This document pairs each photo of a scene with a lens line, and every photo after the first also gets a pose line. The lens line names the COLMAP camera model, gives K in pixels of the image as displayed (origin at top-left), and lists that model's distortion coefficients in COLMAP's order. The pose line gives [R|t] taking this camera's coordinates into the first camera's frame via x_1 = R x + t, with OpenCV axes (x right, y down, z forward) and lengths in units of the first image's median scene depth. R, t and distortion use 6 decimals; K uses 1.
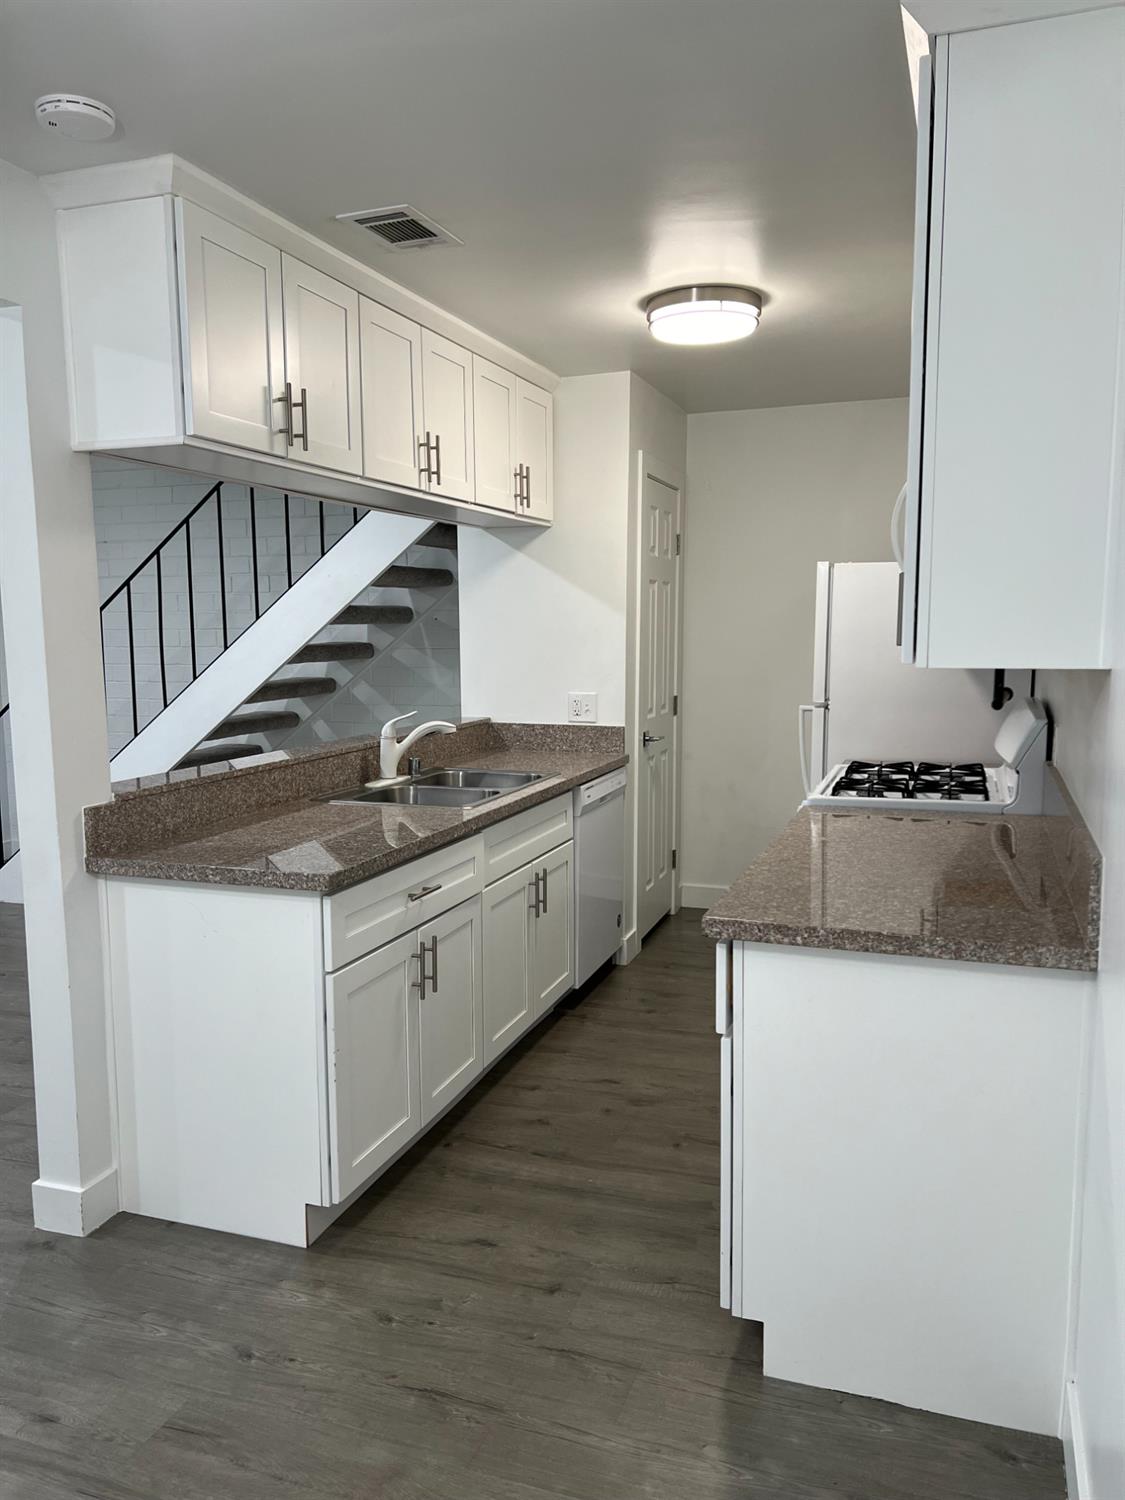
lens RADIAL K [[1131.3, 0, 560.0], [0, 1131.3, 753.5], [0, 0, 1]] dist [0.013179, -0.018892]
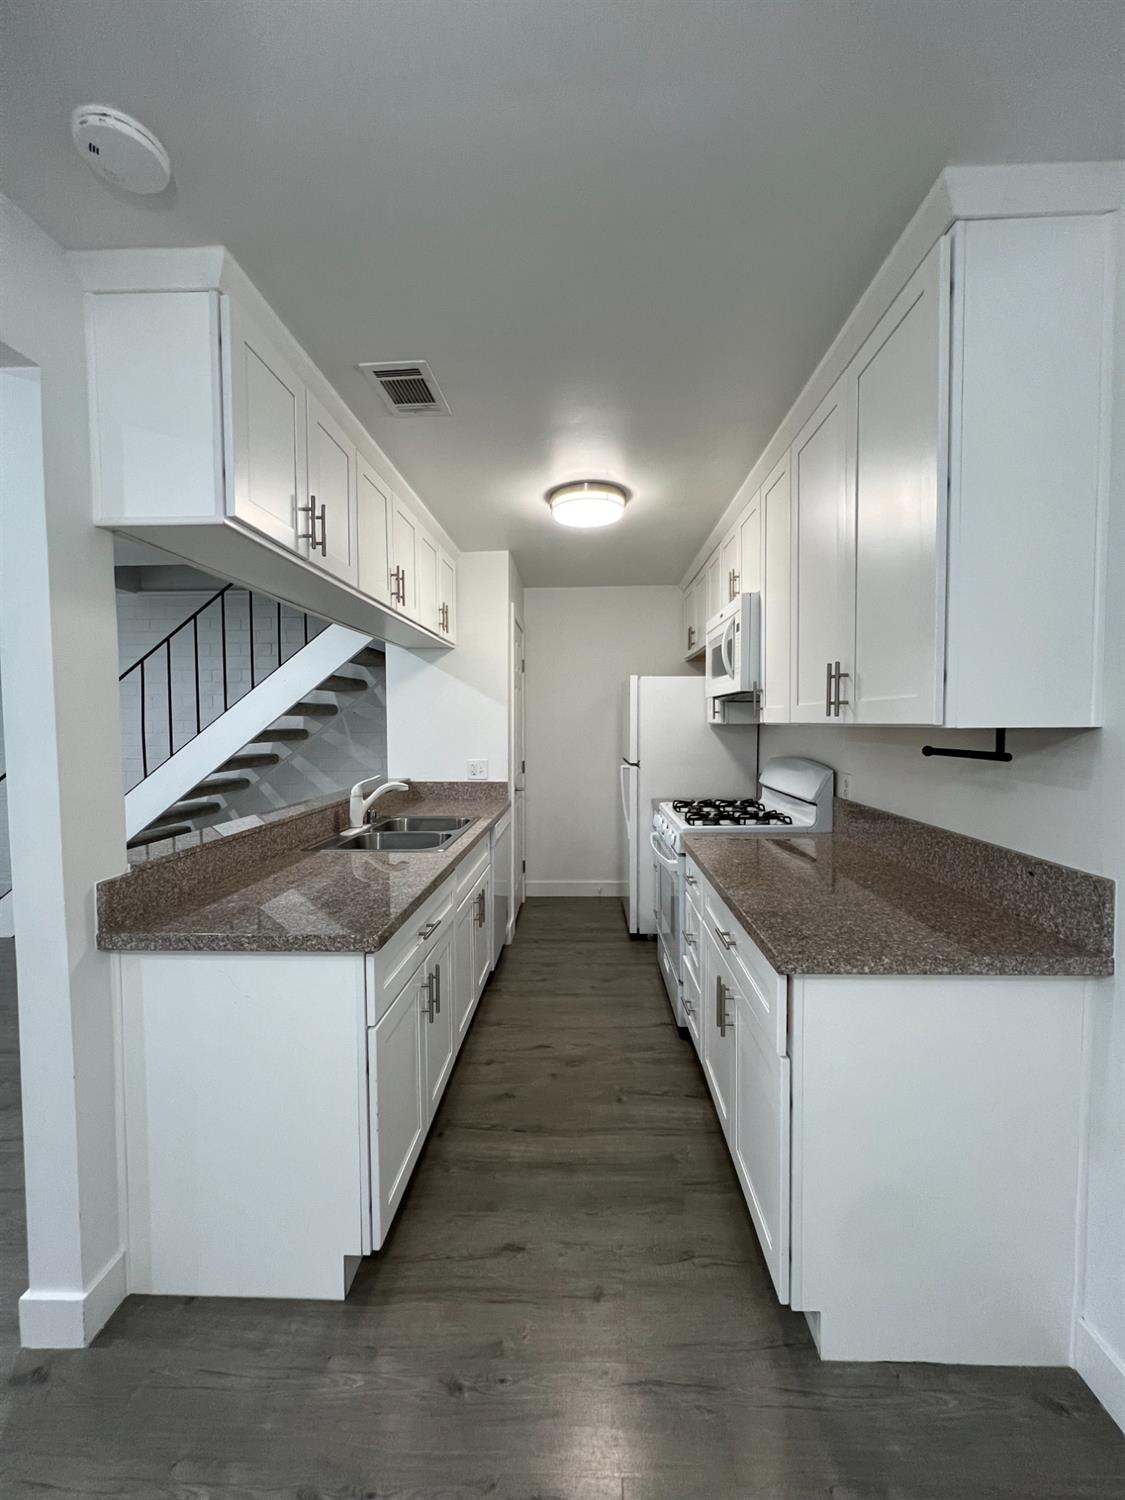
lens RADIAL K [[600.5, 0, 566.7], [0, 600.5, 742.0], [0, 0, 1]] dist [-0.011725, 0.003338]
pose [[0.953042, -0.010340, 0.302661, -0.178761], [0.035970, 0.996207, -0.079232, -0.017374], [-0.300693, 0.086398, 0.949799, 0.359025]]
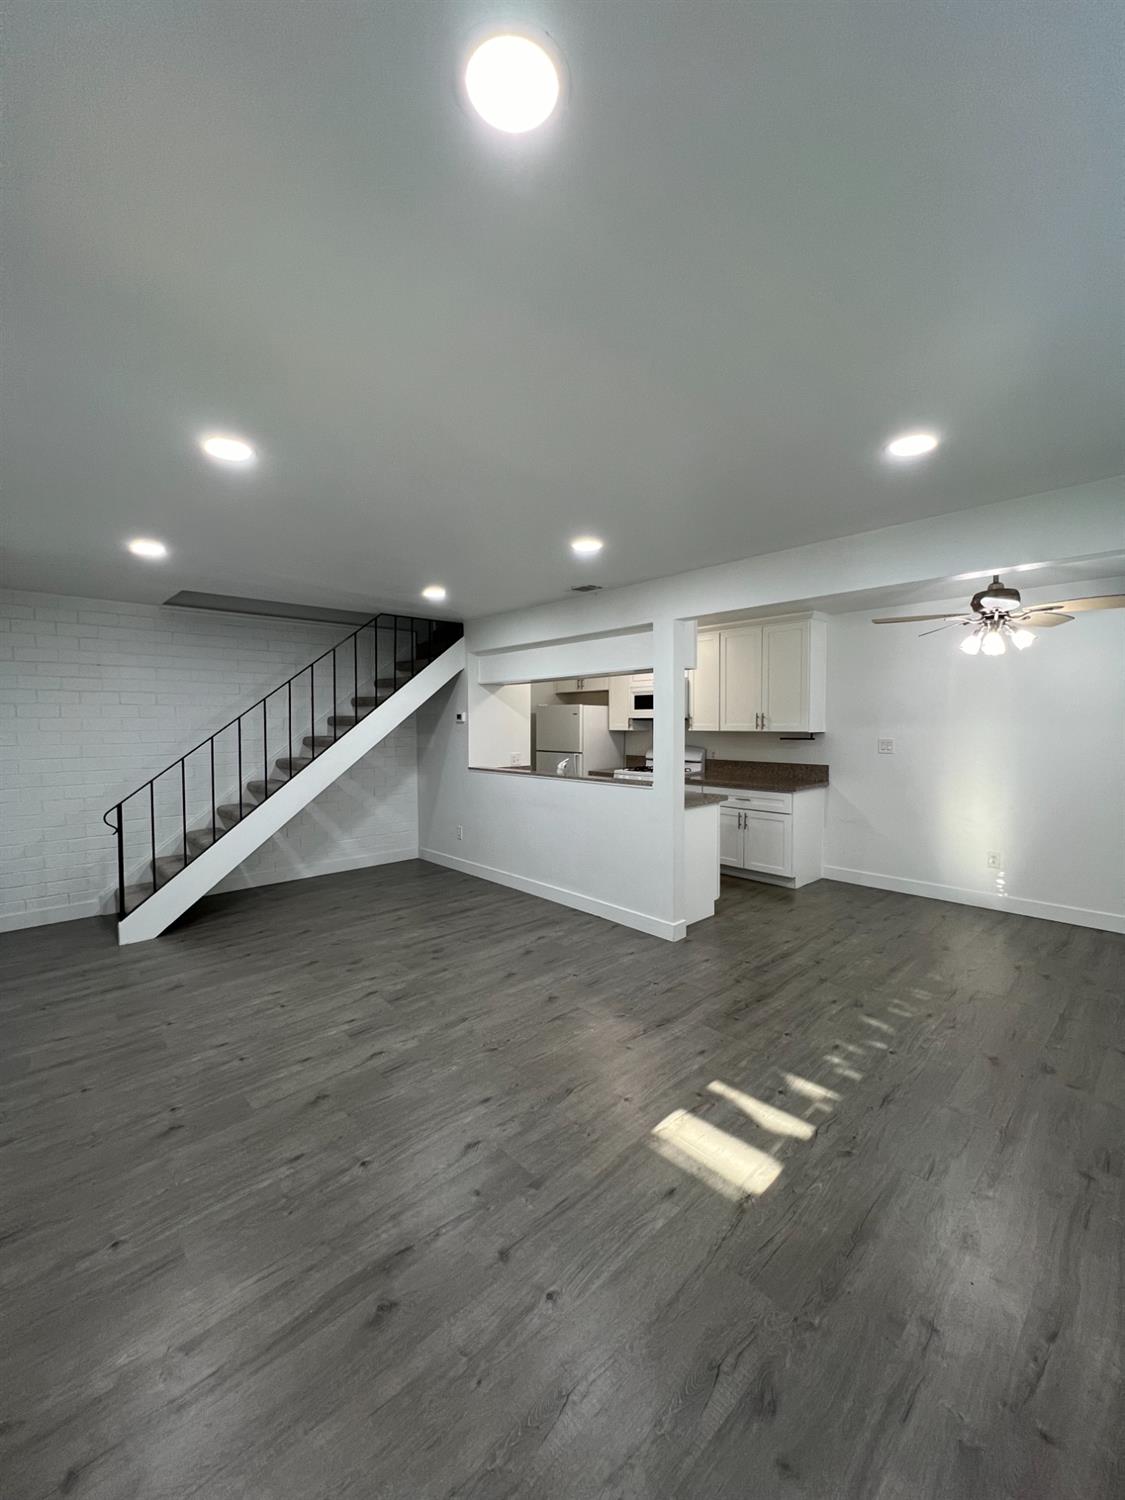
lens RADIAL K [[600.5, 0, 562.2], [0, 600.5, 745.7], [0, 0, 1]] dist [-0.011725, 0.003338]
pose [[0.443651, -0.034116, 0.895550, -1.860147], [0.103627, 0.994525, -0.013450, -0.066751], [-0.890188, 0.098770, 0.444758, 0.544815]]
